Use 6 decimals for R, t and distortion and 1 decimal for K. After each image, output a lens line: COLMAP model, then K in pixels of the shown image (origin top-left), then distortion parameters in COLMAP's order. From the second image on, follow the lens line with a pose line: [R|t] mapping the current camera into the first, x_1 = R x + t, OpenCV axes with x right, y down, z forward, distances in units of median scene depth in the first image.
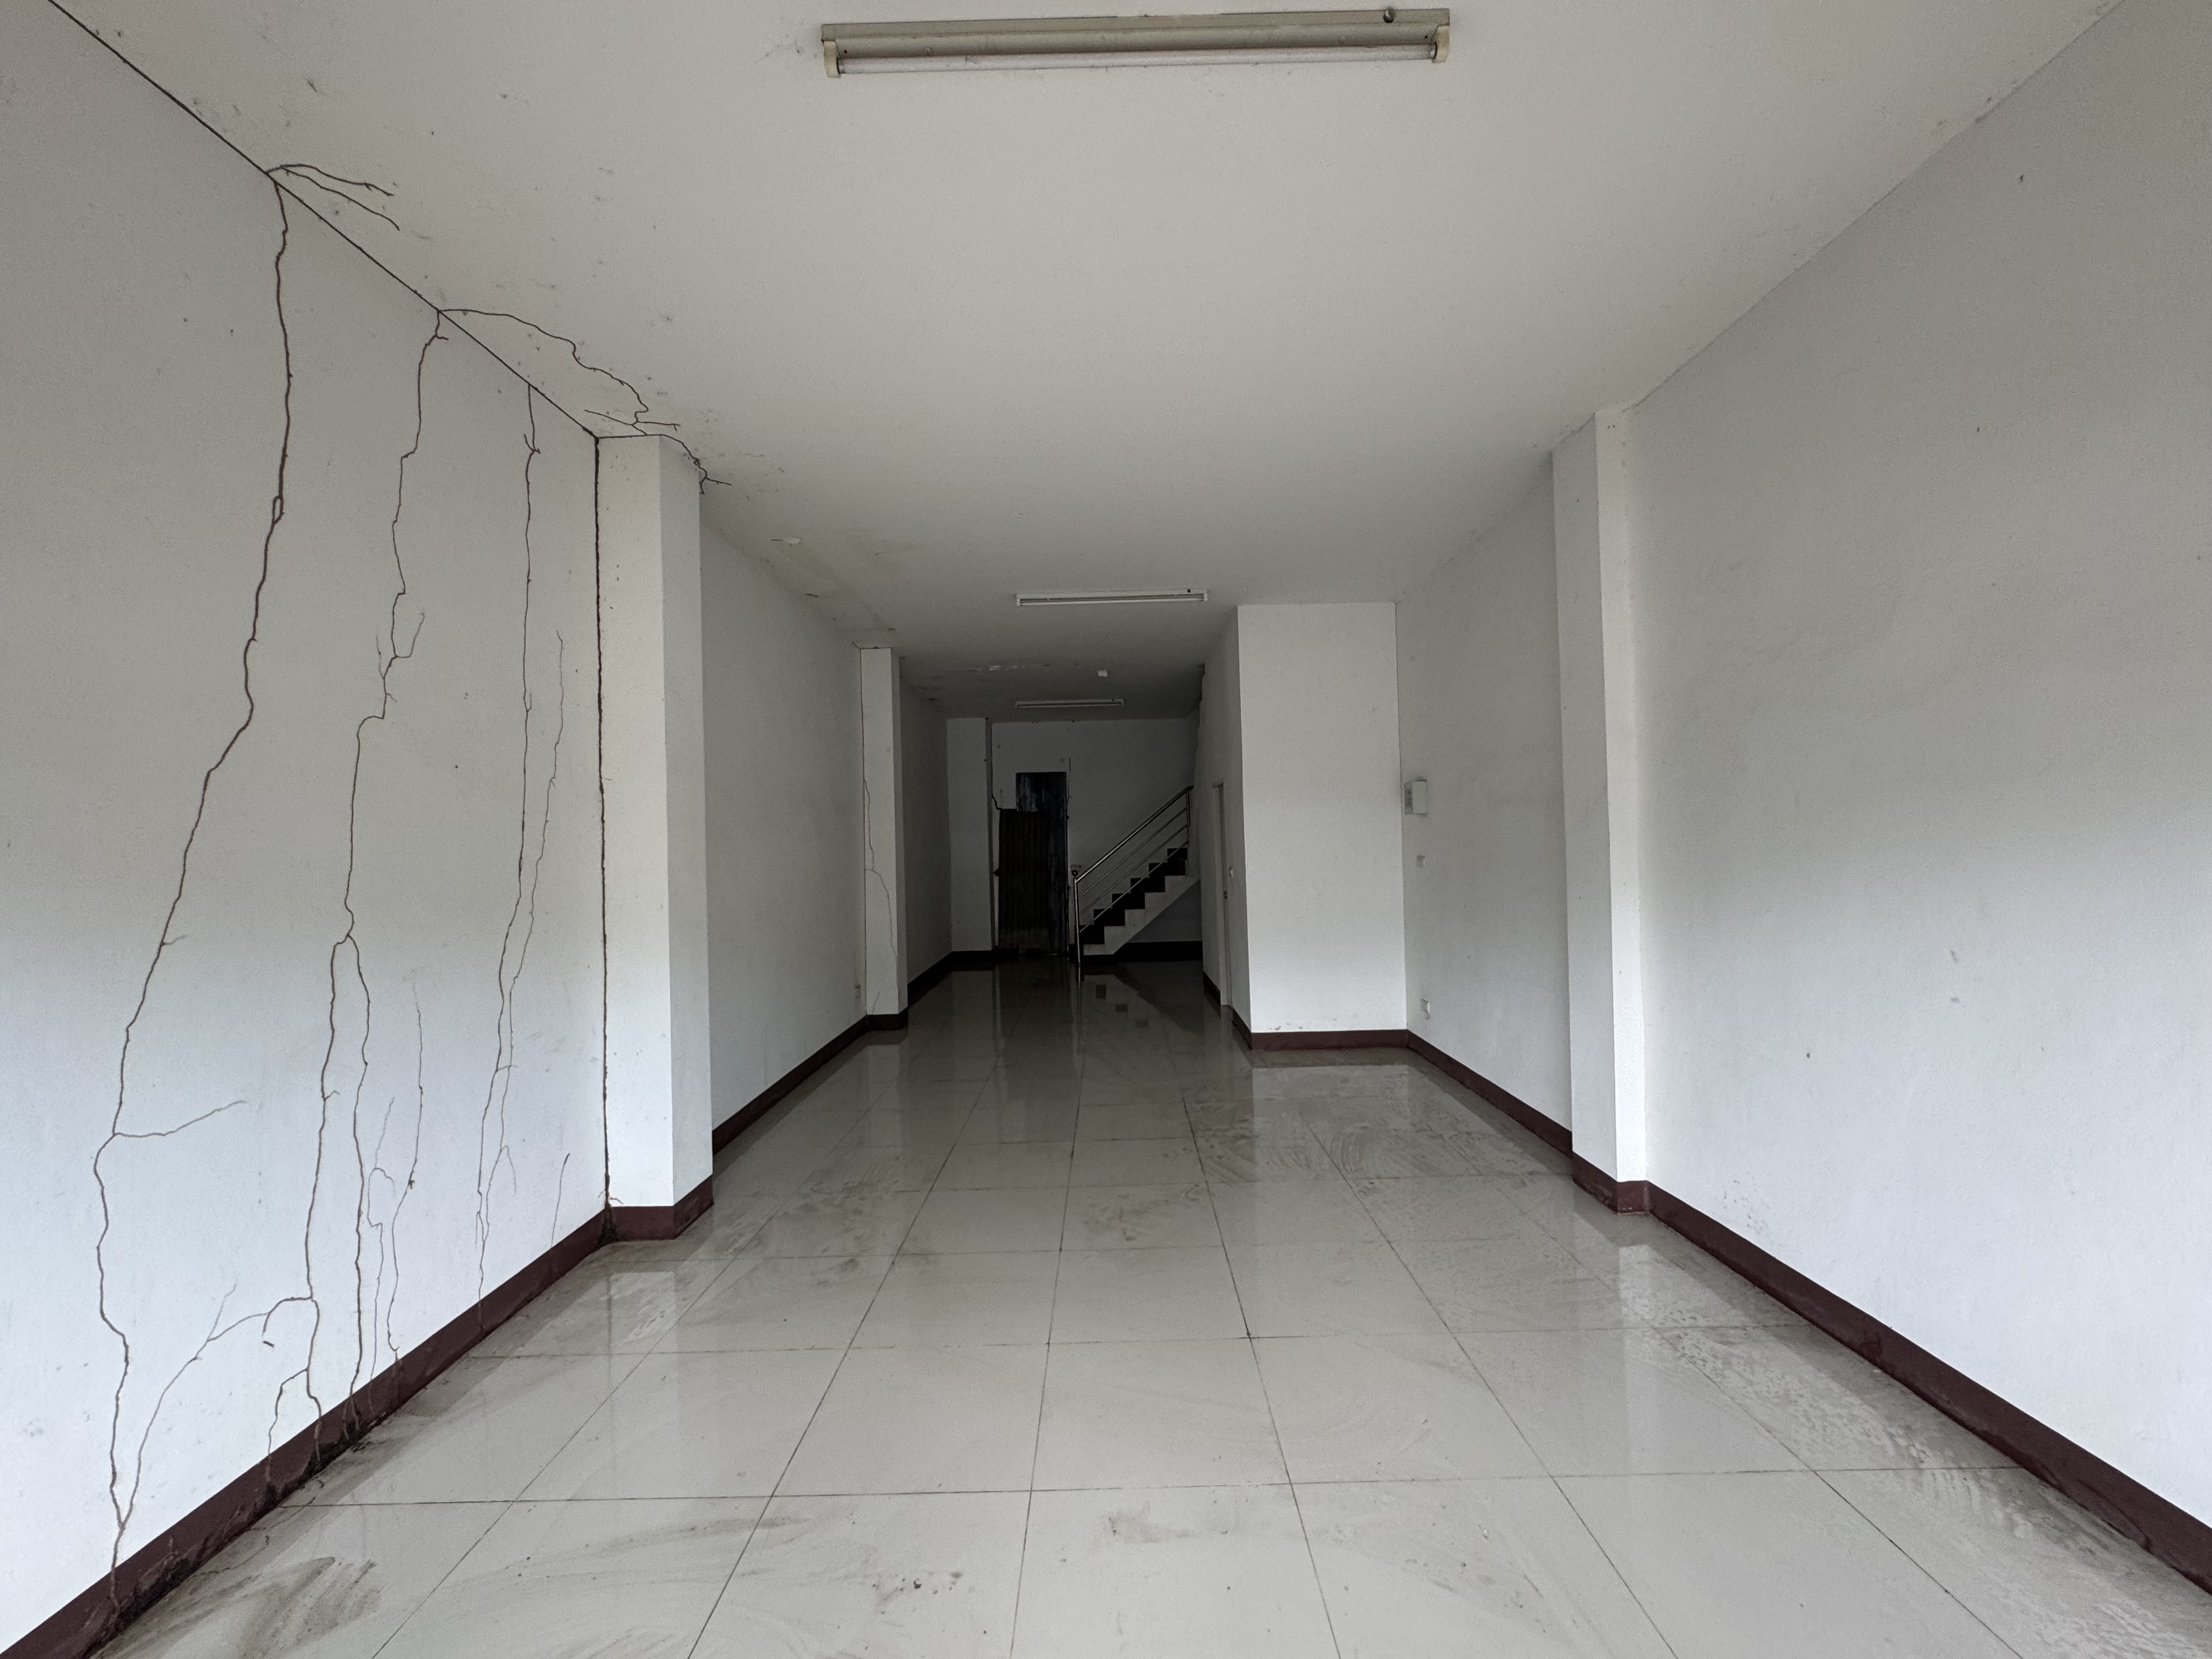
lens RADIAL K [[882.6, 0, 1106.0], [0, 882.6, 829.5], [0, 0, 1]] dist [-0.013999, 0.000127]
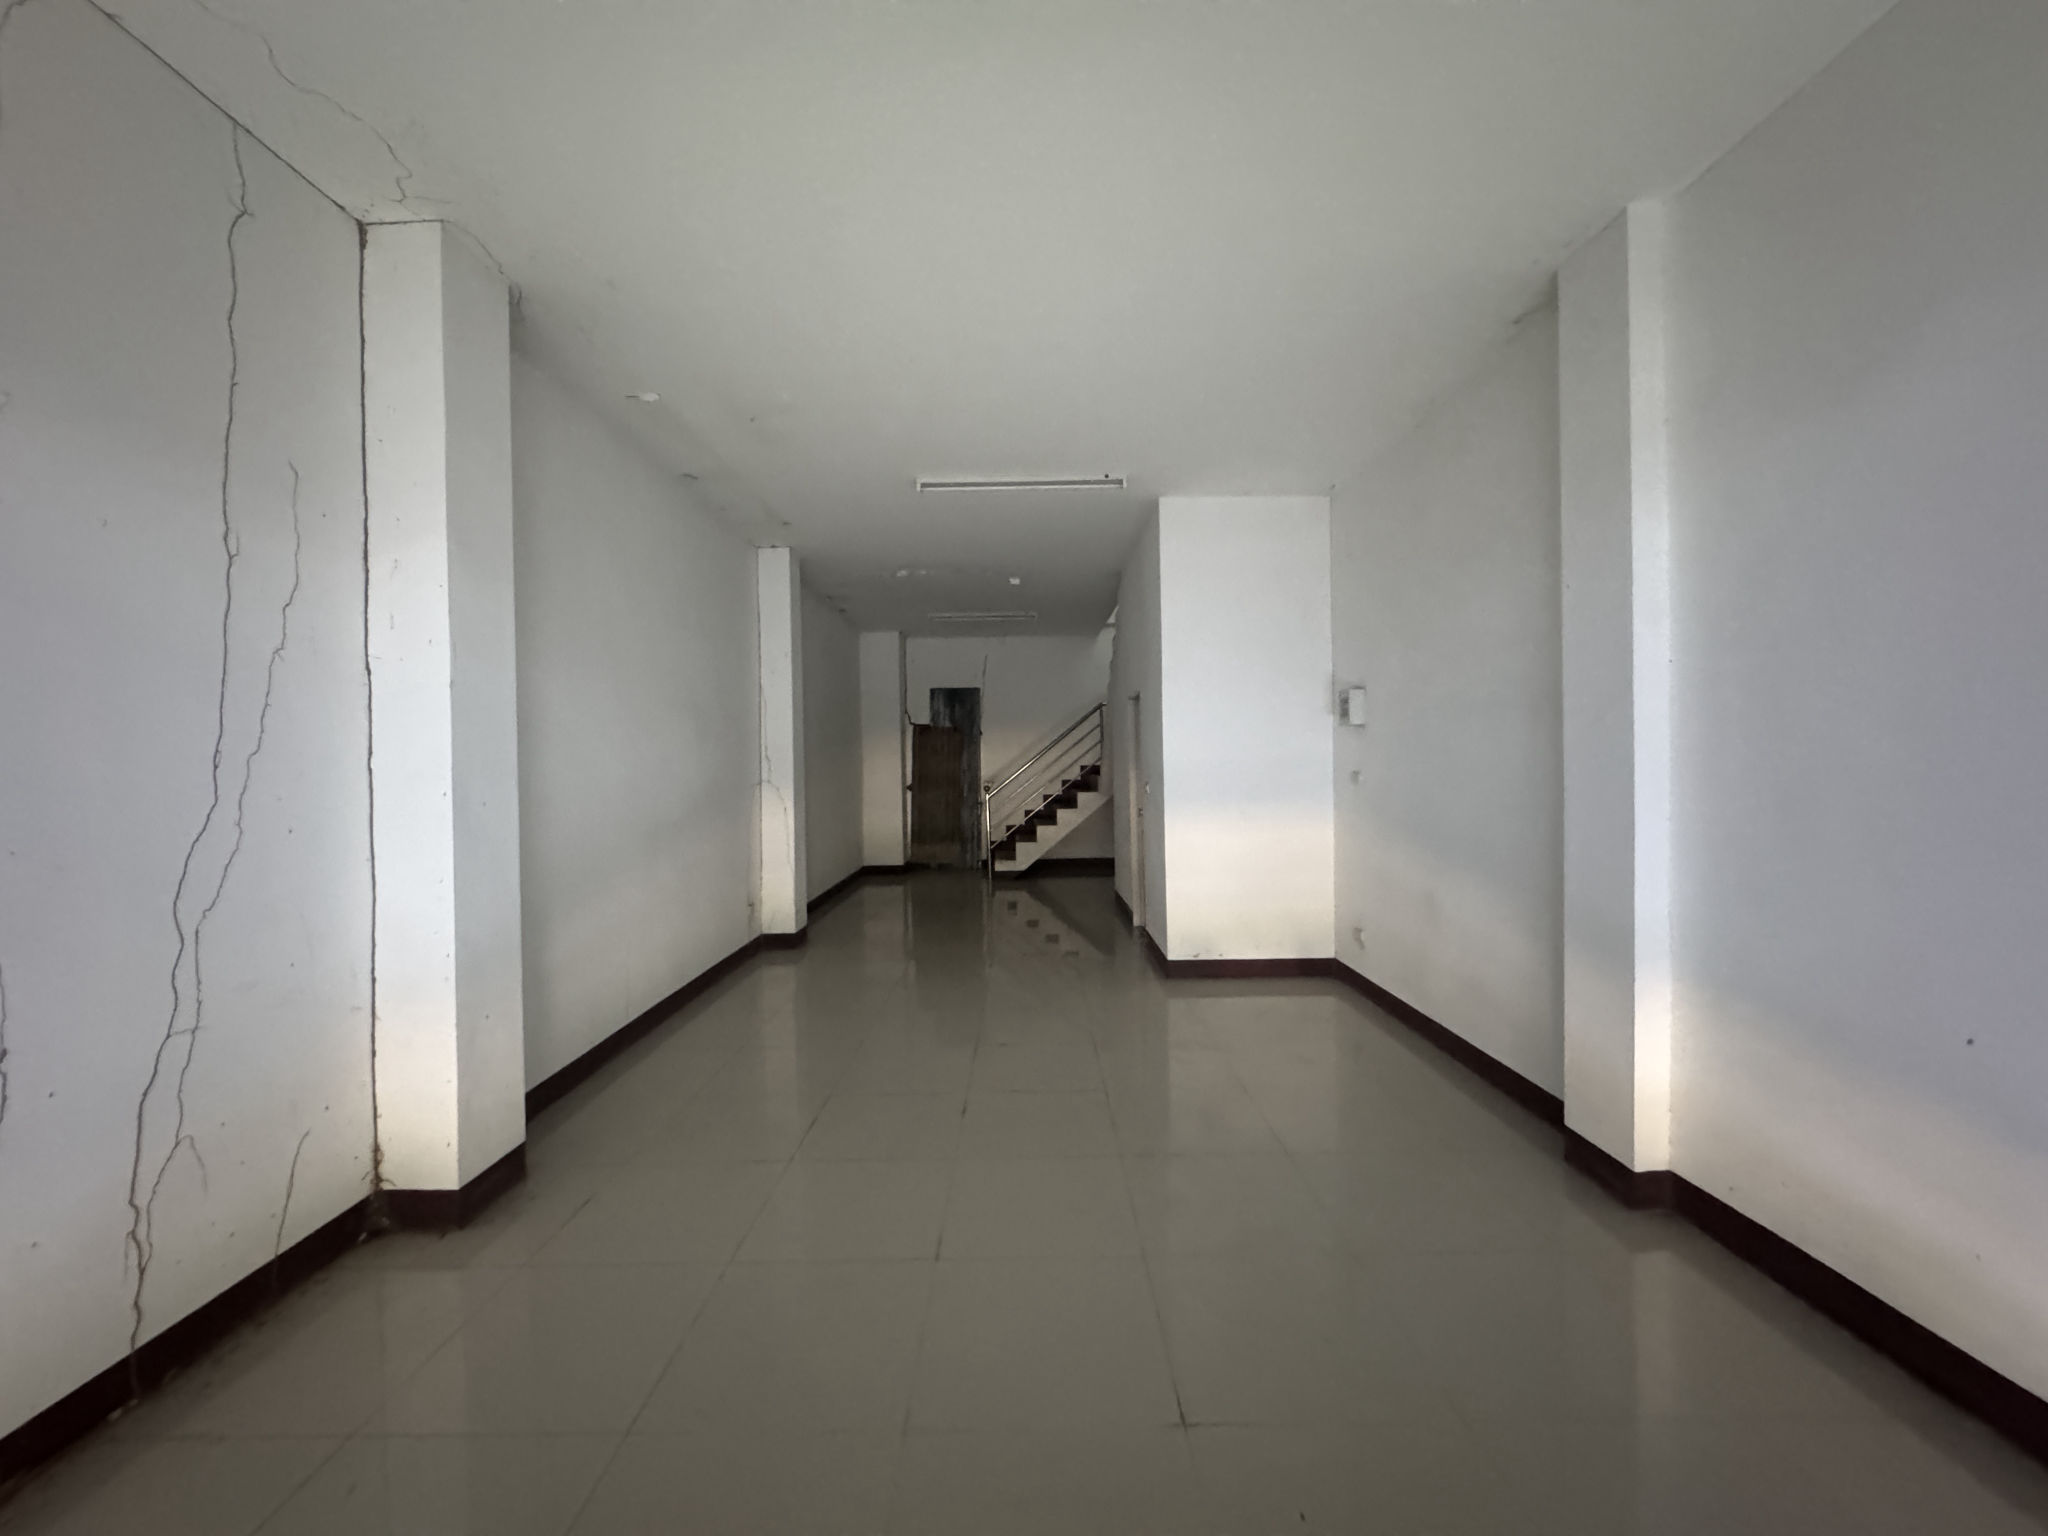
lens RADIAL K [[817.1, 0, 1024.0], [0, 817.1, 768.0], [0, 0, 1]] dist [-0.013999, 0.000127]
pose [[0.999946, 0.010415, 0.000264, 0.008836], [-0.010418, 0.999723, 0.021105, 0.009305], [-0.000044, -0.021106, 0.999777, 0.116033]]
